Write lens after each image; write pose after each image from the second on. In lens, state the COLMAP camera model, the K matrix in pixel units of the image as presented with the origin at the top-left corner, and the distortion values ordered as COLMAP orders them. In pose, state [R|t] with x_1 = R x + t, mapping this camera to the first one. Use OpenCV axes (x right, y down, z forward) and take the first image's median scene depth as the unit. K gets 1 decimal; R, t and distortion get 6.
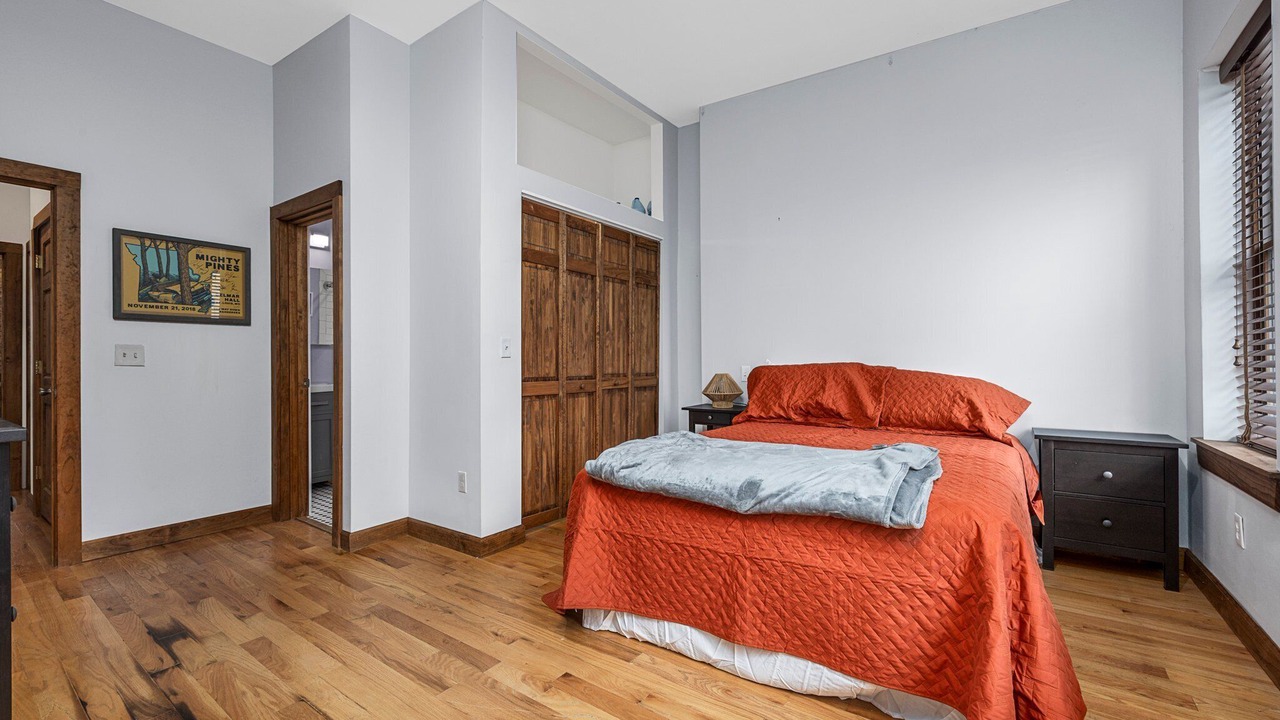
lens RADIAL K [[533.5, 0, 640.6], [0, 533.5, 357.1], [0, 0, 1]] dist [0.000922, 0.000095]
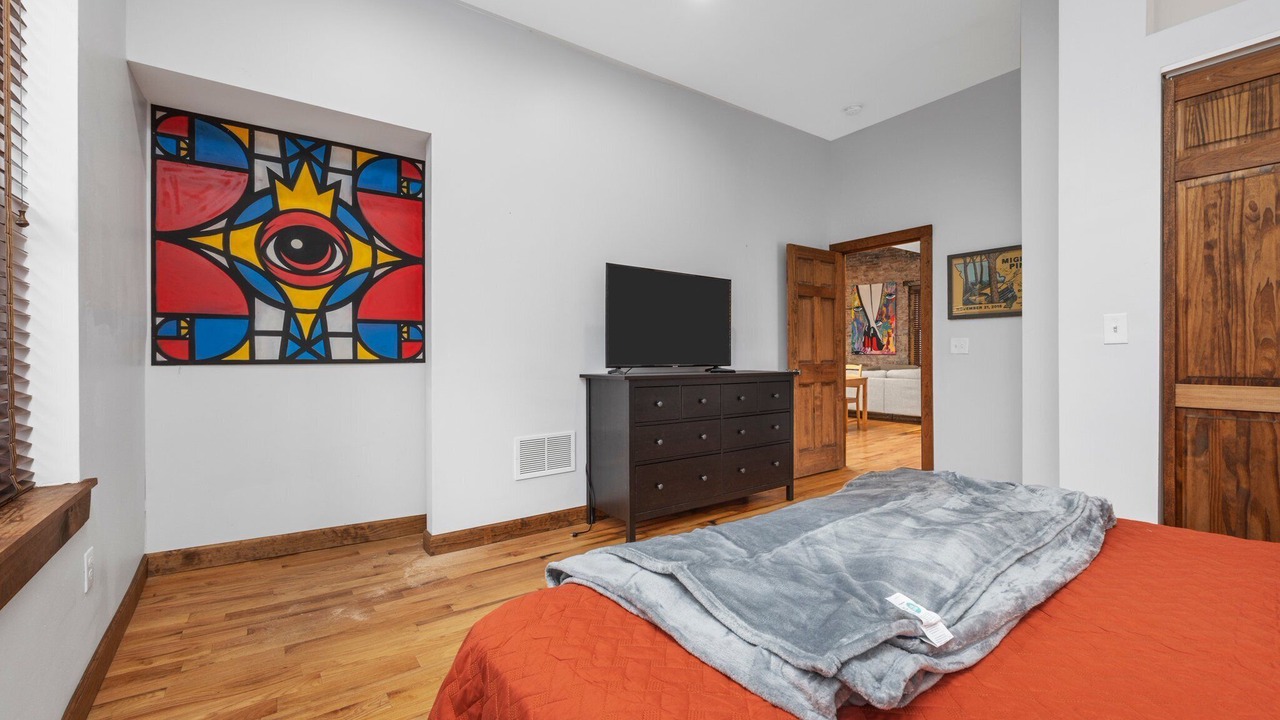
lens RADIAL K [[533.5, 0, 640.6], [0, 533.5, 357.1], [0, 0, 1]] dist [0.000922, 0.000095]
pose [[-0.314254, 0.009775, -0.949289, 0.564126], [0.016028, 0.999859, 0.004990, 0.005198], [0.949204, -0.013648, -0.314366, 0.629223]]
